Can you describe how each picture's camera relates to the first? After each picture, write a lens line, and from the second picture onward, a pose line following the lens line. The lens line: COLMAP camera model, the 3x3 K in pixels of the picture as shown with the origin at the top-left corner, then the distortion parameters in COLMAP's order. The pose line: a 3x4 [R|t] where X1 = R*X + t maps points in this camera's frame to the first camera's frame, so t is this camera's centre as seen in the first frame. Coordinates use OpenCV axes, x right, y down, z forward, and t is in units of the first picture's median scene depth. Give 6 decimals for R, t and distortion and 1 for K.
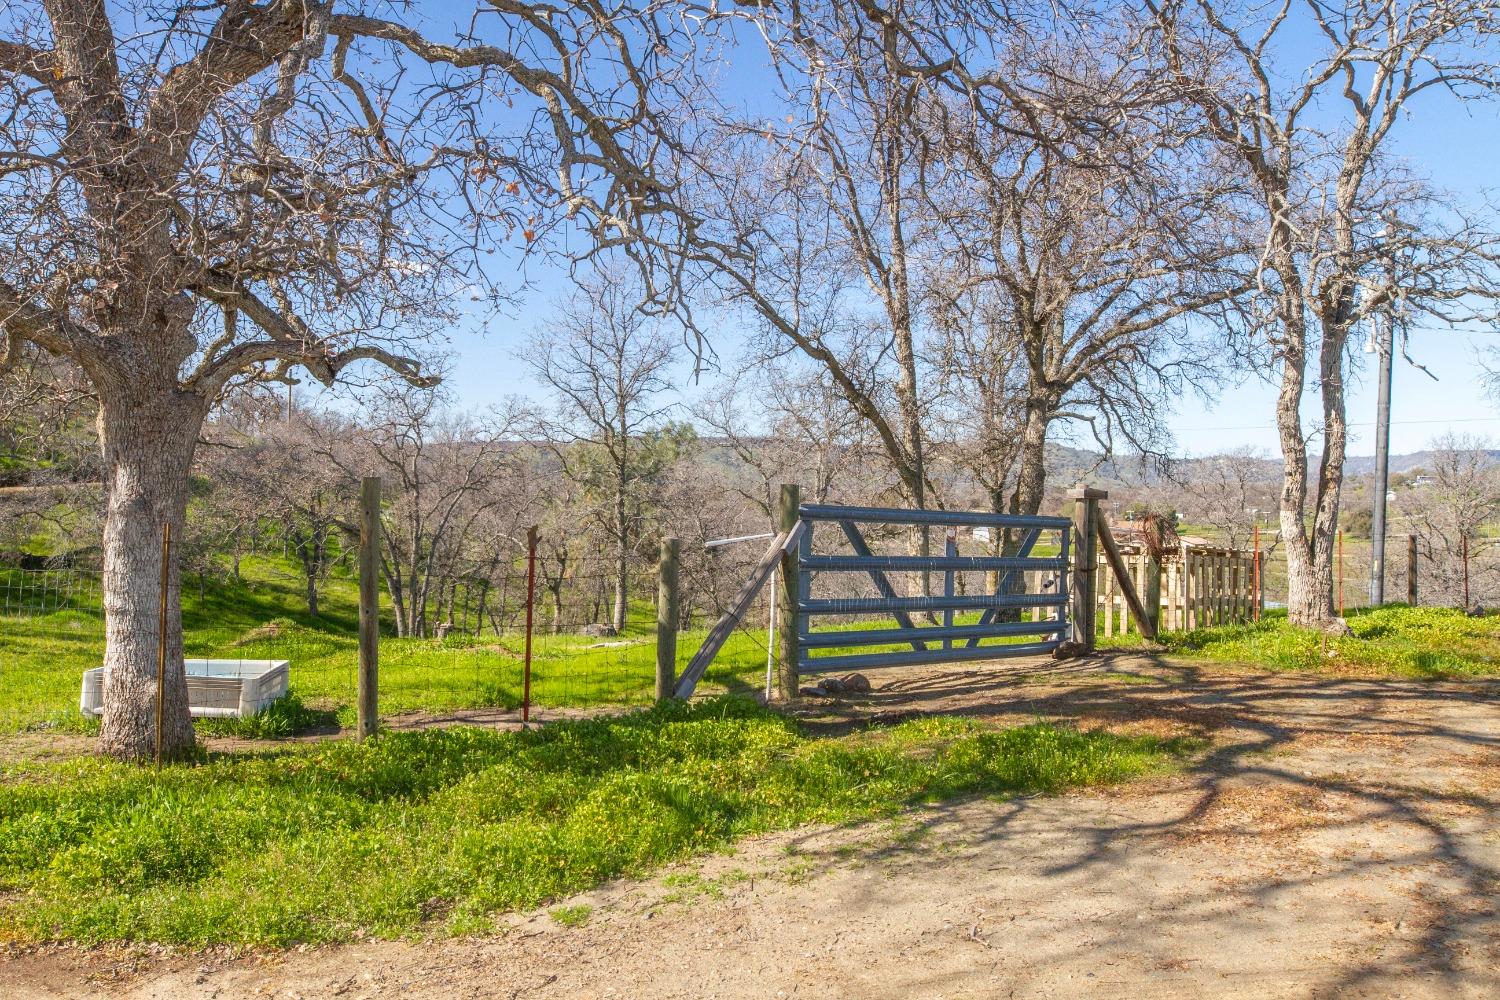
lens RADIAL K [[1117.4, 0, 751.0], [0, 1117.4, 498.0], [0, 0, 1]] dist [-0.028614, 0.003784]
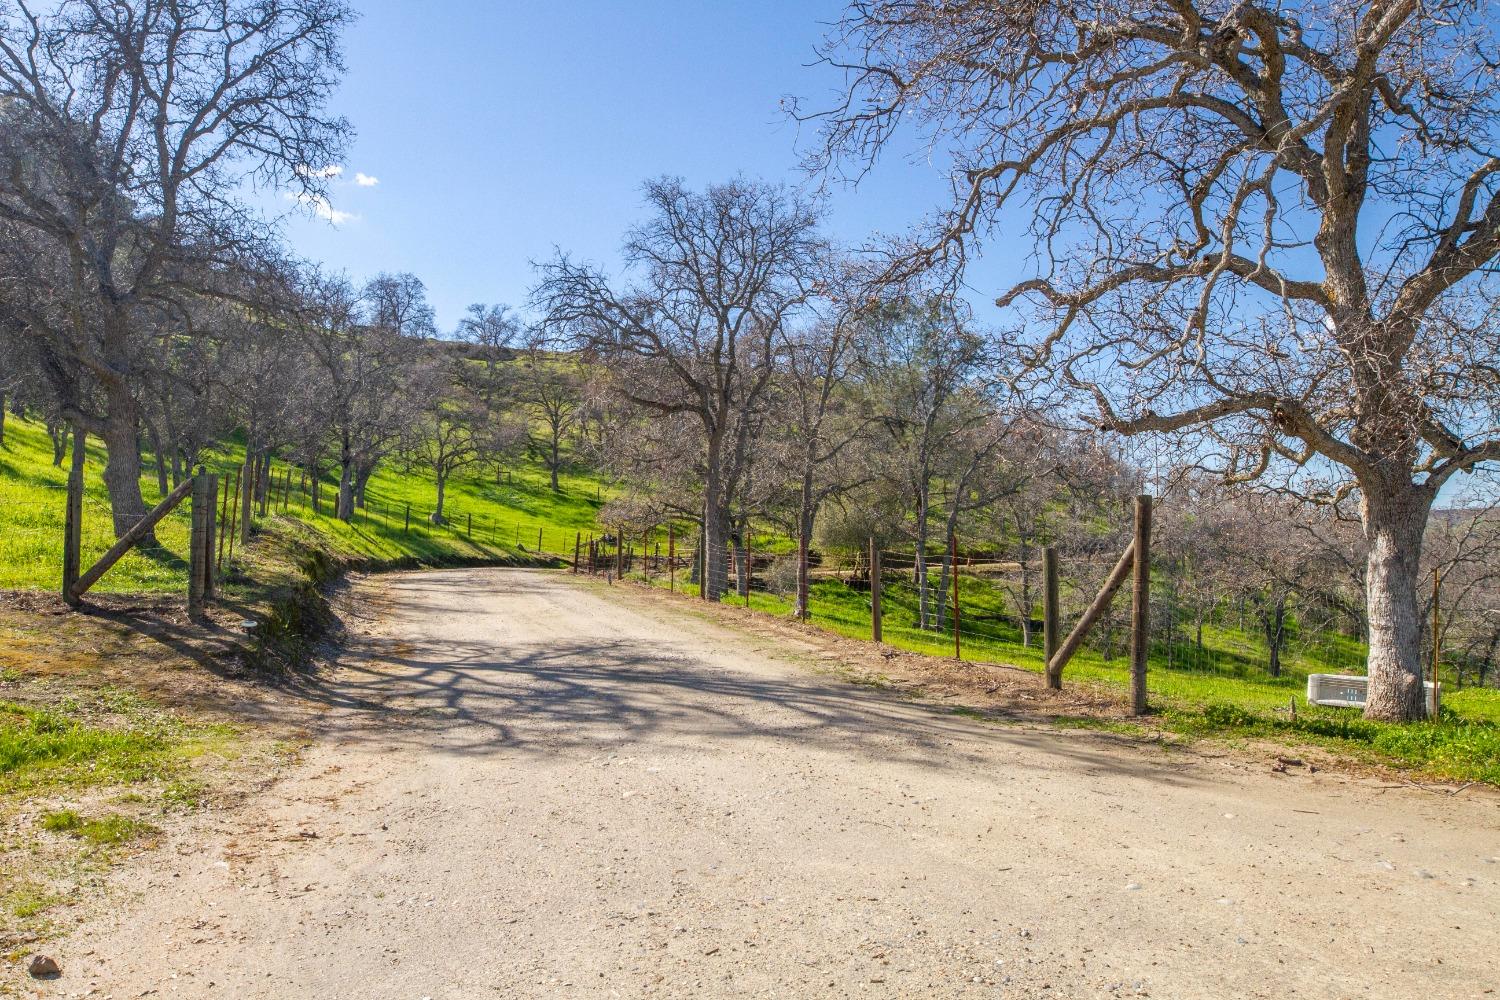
lens RADIAL K [[1117.4, 0, 749.5], [0, 1117.4, 500.3], [0, 0, 1]] dist [-0.028614, 0.003784]
pose [[0.715975, -0.034652, -0.697265, -0.112669], [-0.013535, 0.997891, -0.063491, 0.034218], [0.697995, 0.054895, 0.713996, -0.748228]]
